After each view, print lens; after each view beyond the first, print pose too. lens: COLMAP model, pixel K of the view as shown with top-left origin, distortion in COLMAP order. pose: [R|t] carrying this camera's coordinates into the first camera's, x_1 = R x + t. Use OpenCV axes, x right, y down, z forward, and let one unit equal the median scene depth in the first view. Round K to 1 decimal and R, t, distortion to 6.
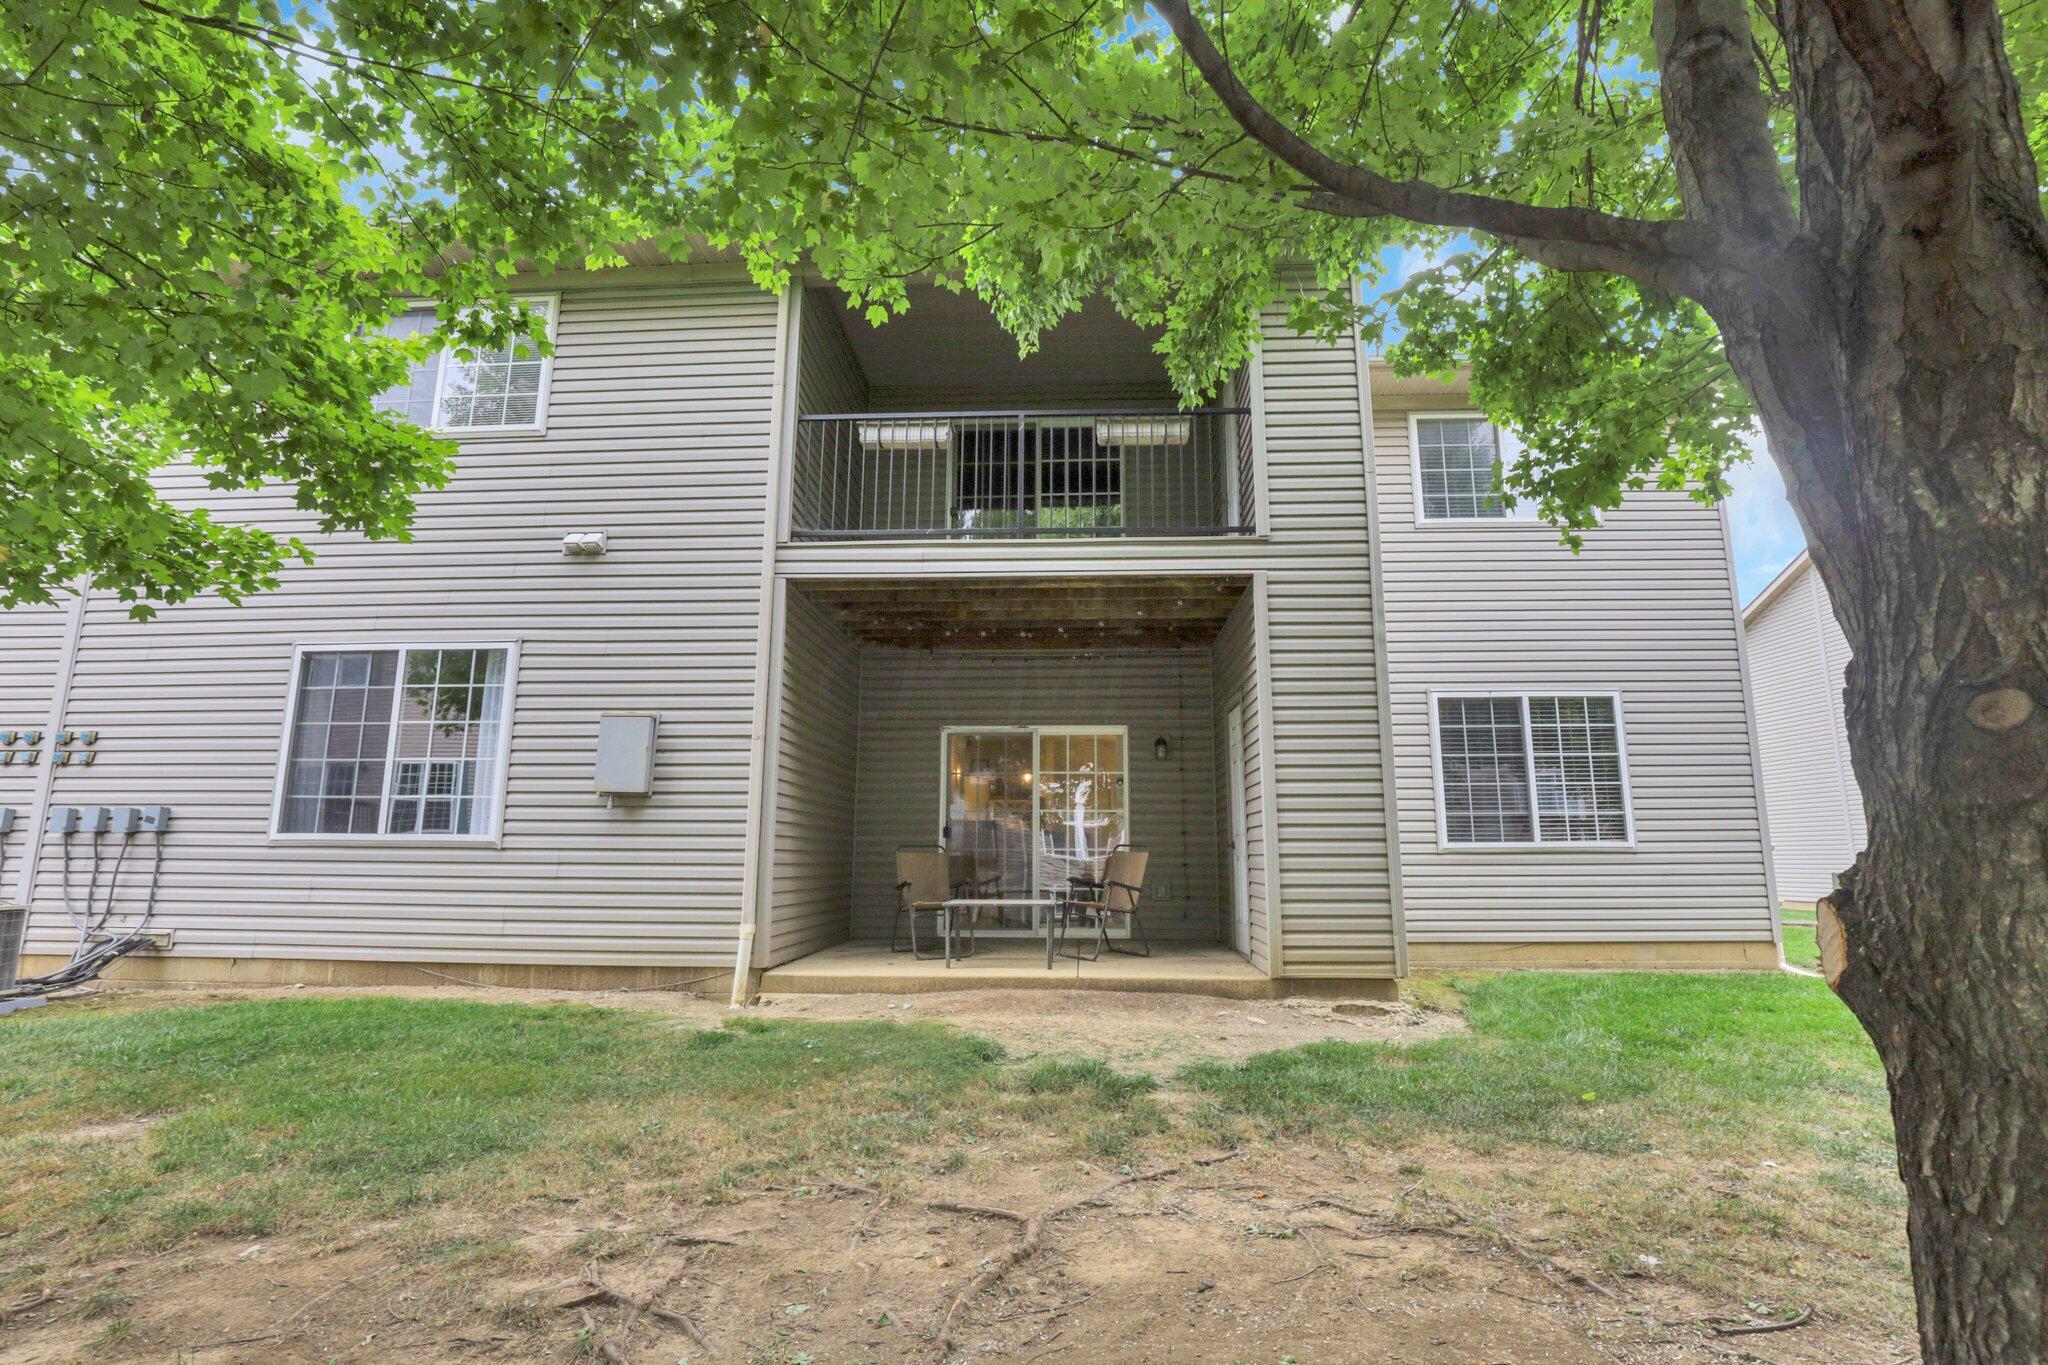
lens RADIAL K [[989.0, 0, 1016.1], [0, 989.0, 672.6], [0, 0, 1]] dist [-0.017452, 0.003074]
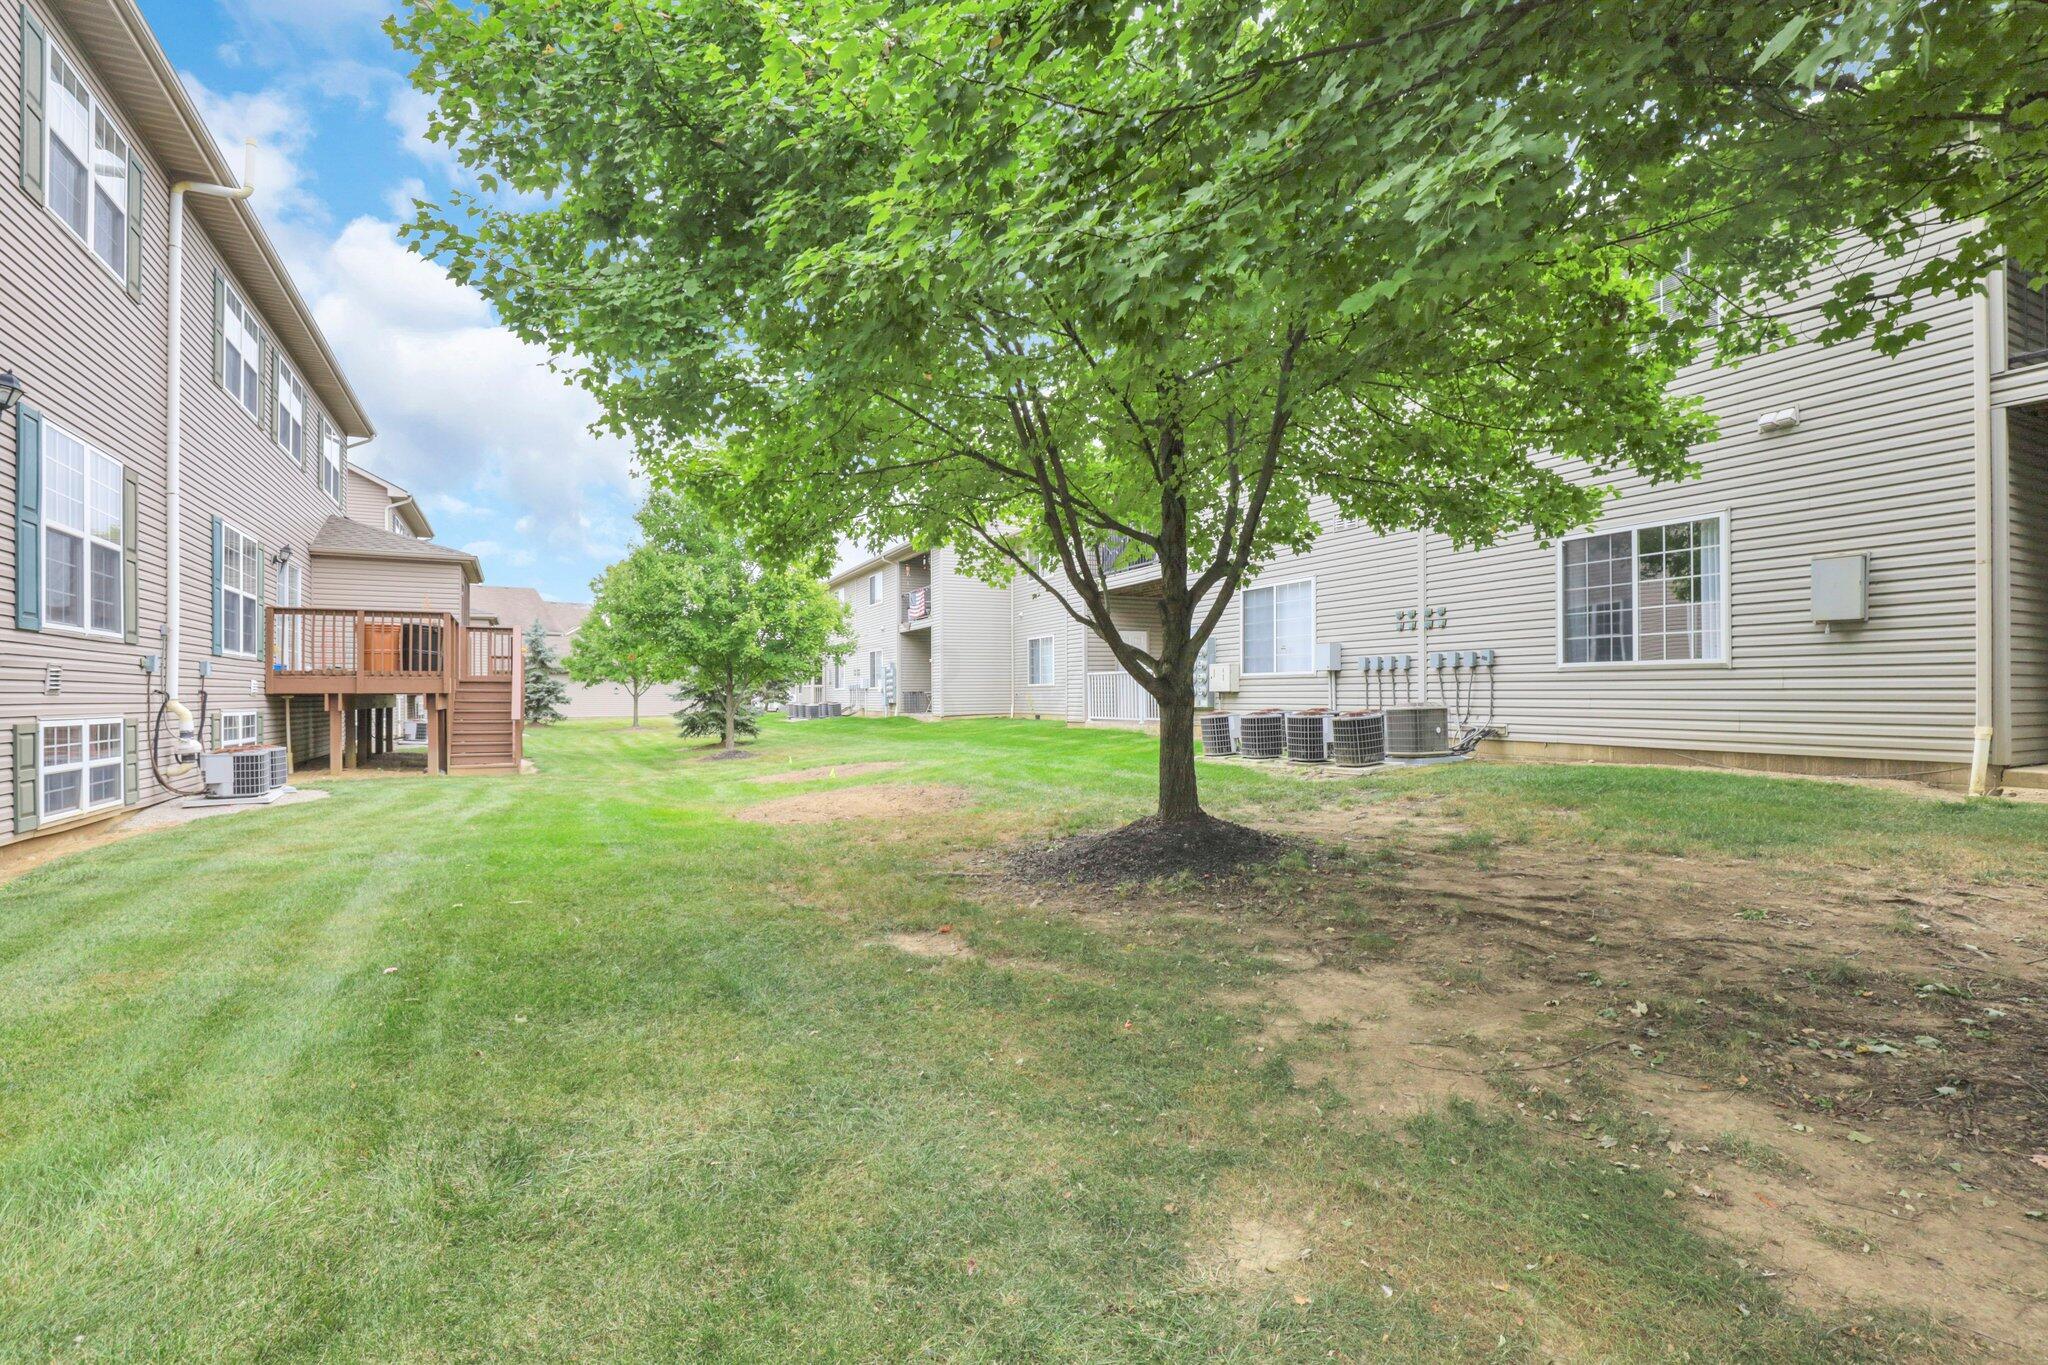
lens RADIAL K [[989.0, 0, 1011.5], [0, 989.0, 690.8], [0, 0, 1]] dist [-0.017452, 0.003074]
pose [[0.507421, -0.011122, -0.861626, 0.126550], [0.163254, 0.983048, 0.083452, -0.061304], [0.846092, -0.183010, 0.500635, -0.496435]]
